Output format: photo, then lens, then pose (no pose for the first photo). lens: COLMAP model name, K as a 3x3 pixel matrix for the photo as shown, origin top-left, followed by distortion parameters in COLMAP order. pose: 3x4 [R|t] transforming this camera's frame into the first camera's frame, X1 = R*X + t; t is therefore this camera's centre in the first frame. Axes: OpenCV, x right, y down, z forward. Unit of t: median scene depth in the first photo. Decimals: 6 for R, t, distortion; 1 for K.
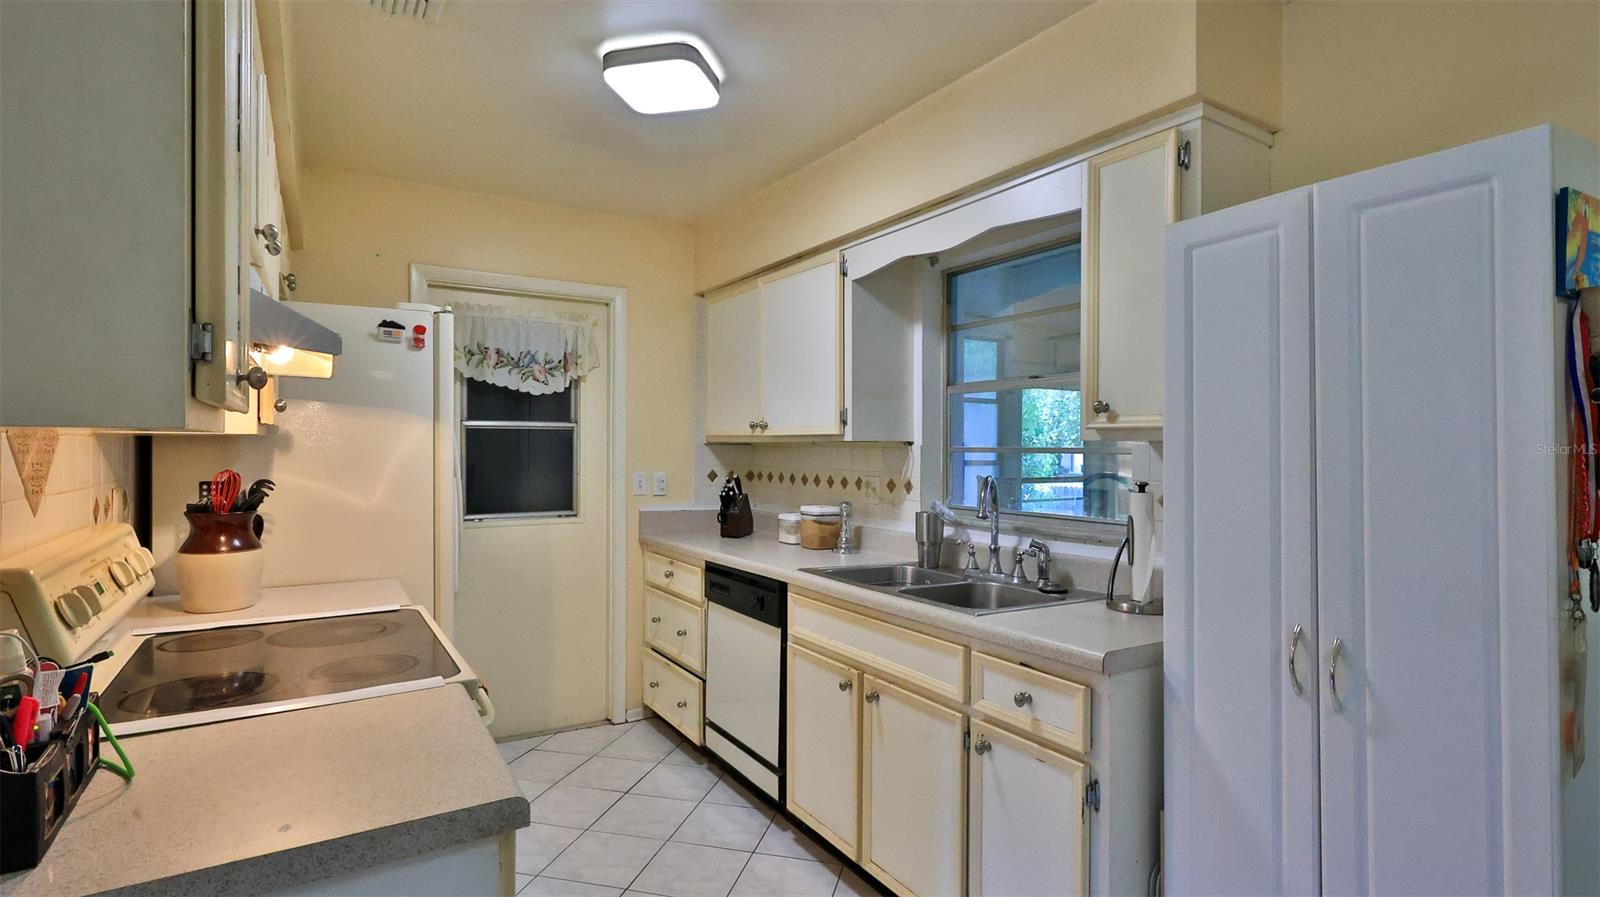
lens RADIAL K [[783.8, 0, 801.7], [0, 783.8, 448.8], [0, 0, 1]] dist [-0.004349, -0.000409]
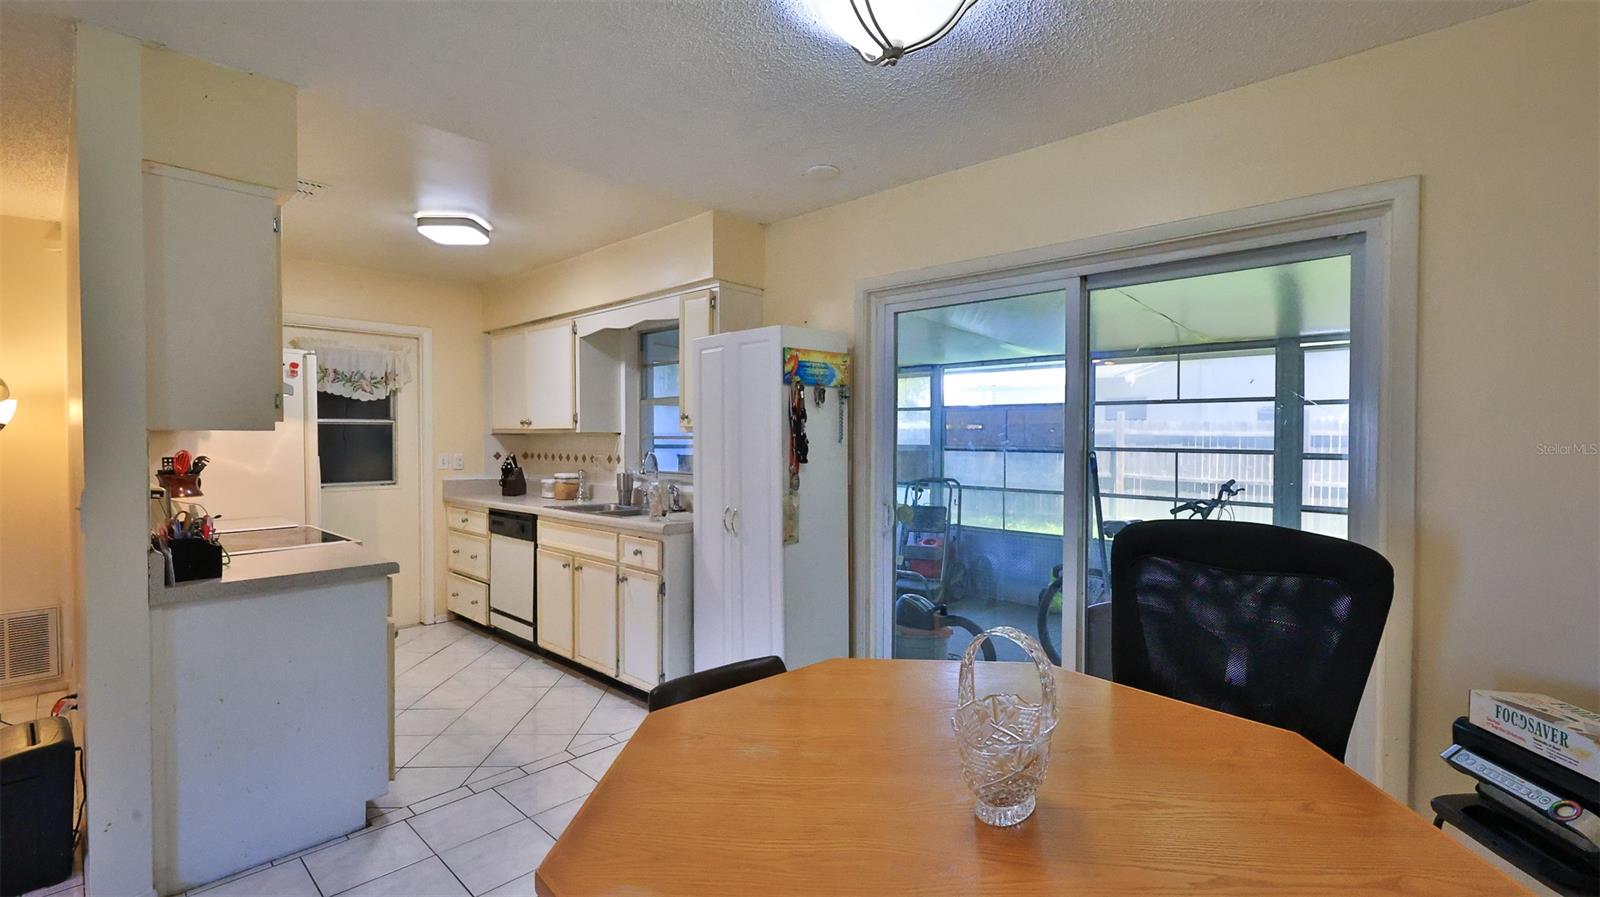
lens RADIAL K [[700.5, 0, 797.8], [0, 700.5, 449.9], [0, 0, 1]] dist [-0.001600, -0.000249]
pose [[0.965653, -0.007945, 0.259715, 0.123177], [0.003423, 0.999835, 0.017856, 0.002126], [-0.259814, -0.016354, 0.965520, -0.573208]]
